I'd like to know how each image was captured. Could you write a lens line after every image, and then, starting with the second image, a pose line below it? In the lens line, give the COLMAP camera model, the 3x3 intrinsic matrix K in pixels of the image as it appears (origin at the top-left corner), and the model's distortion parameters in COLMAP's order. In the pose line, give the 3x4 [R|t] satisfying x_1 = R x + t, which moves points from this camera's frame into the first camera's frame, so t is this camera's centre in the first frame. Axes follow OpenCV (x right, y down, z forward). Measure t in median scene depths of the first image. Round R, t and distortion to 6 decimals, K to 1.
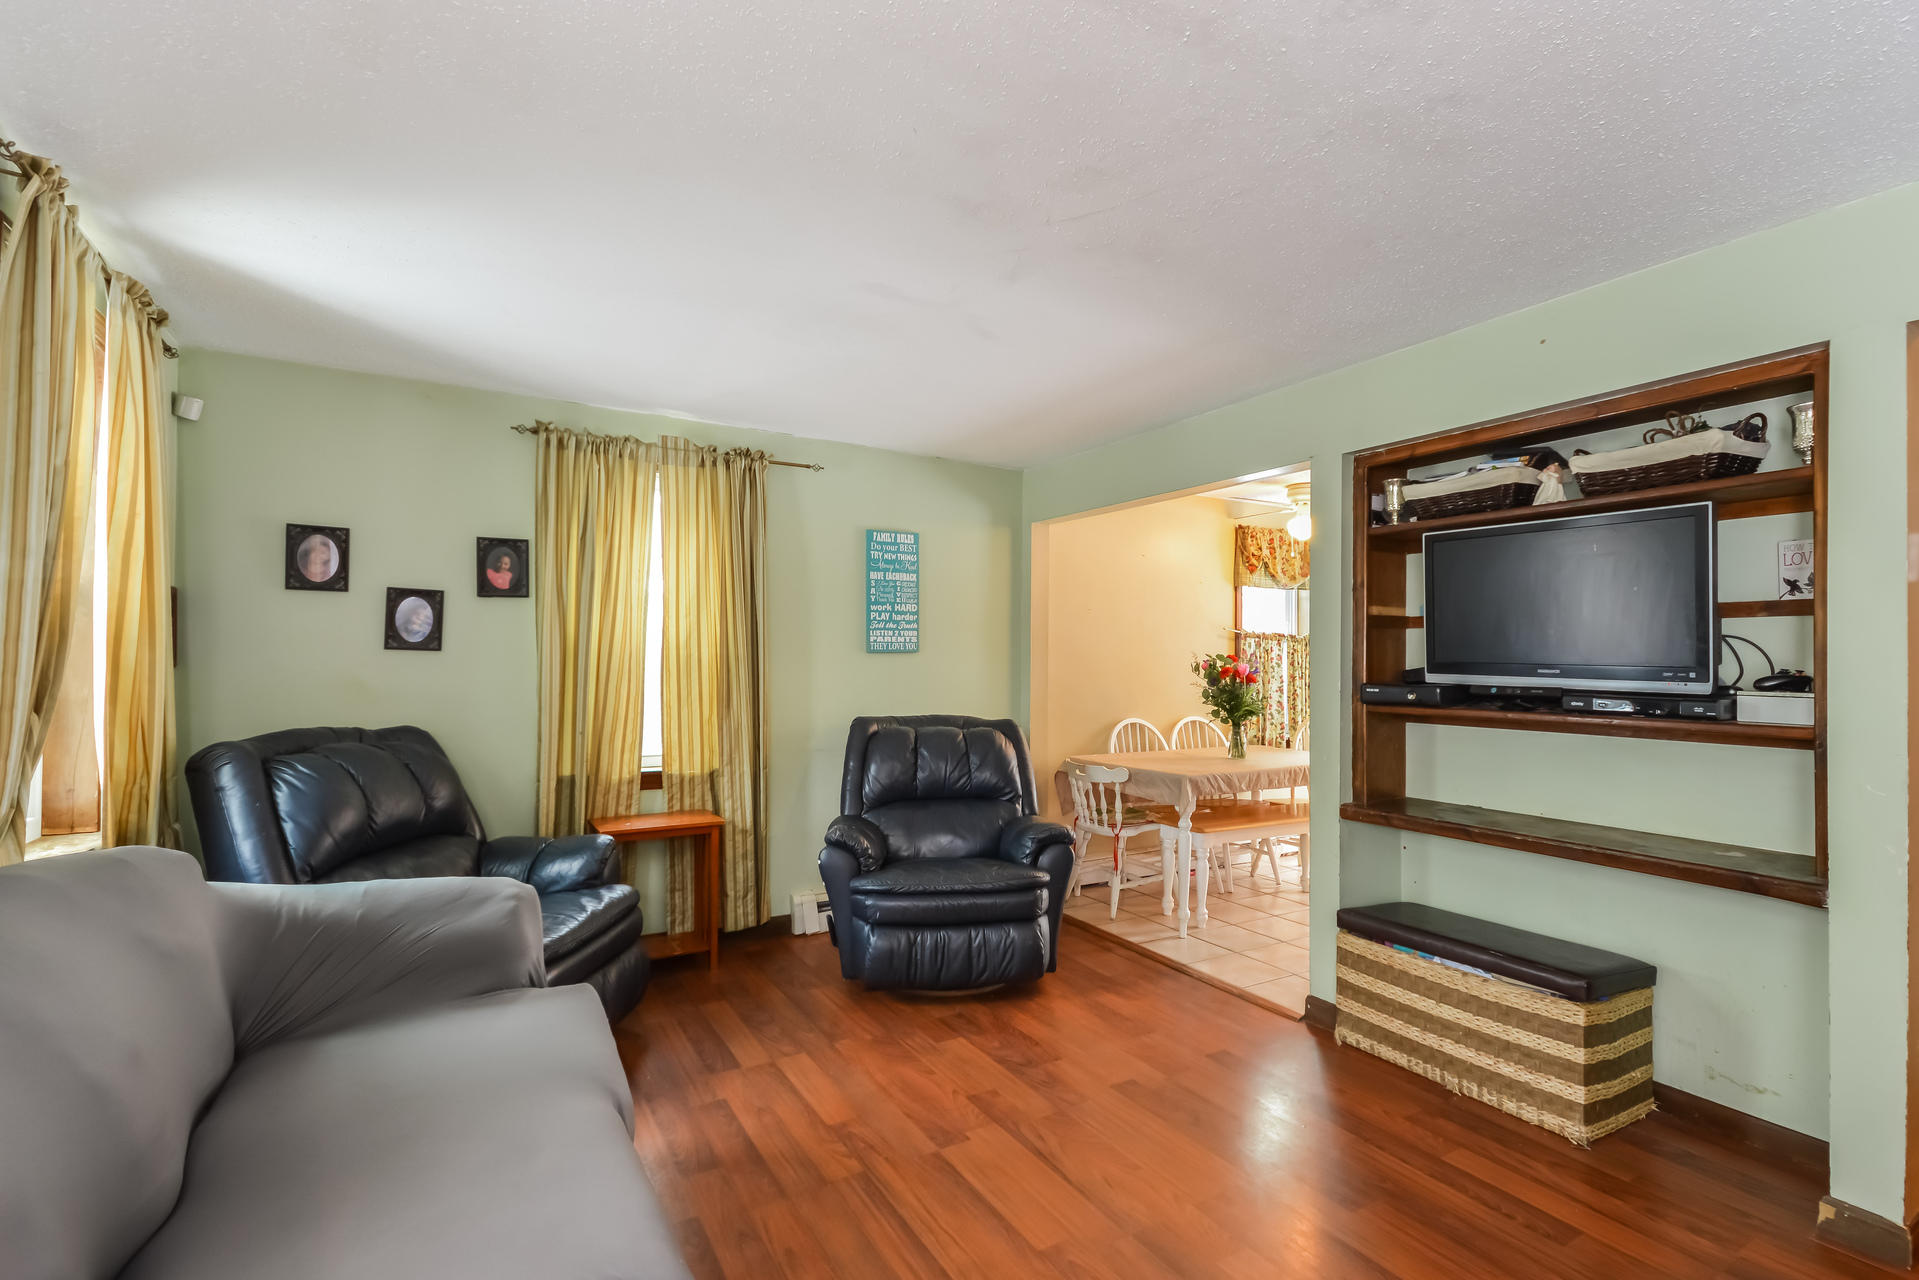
lens RADIAL K [[924.3, 0, 1000.0], [0, 924.3, 631.1], [0, 0, 1]] dist [-0.000888, -0.000694]
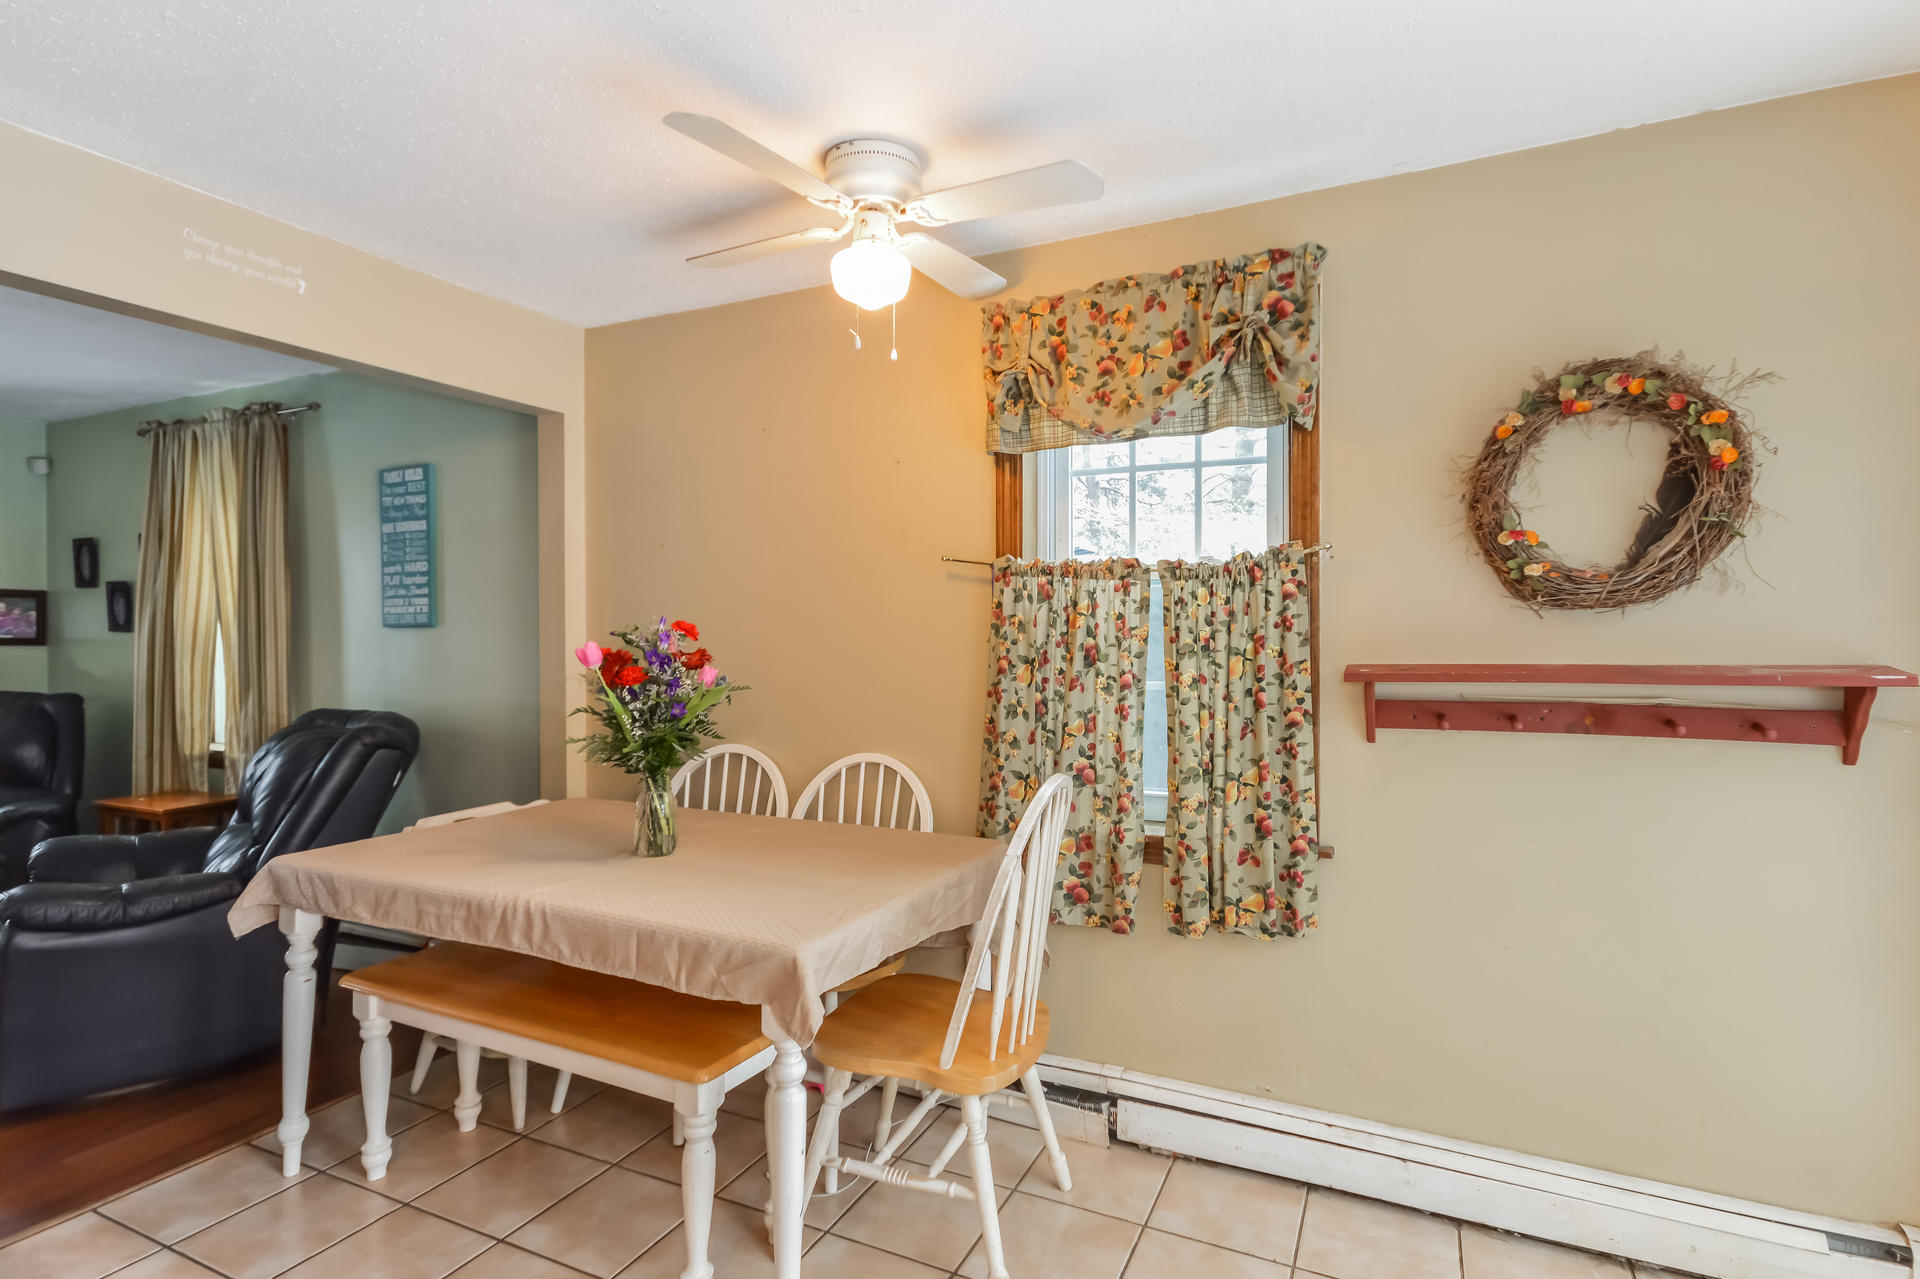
lens RADIAL K [[924.8, 0, 1000.5], [0, 924.8, 630.6], [0, 0, 1]] dist [-0.000888, -0.000694]
pose [[0.566832, -0.009216, -0.823782, 0.790333], [0.033520, 0.999367, 0.011884, 0.033541], [0.823151, -0.034350, 0.566782, 0.973851]]
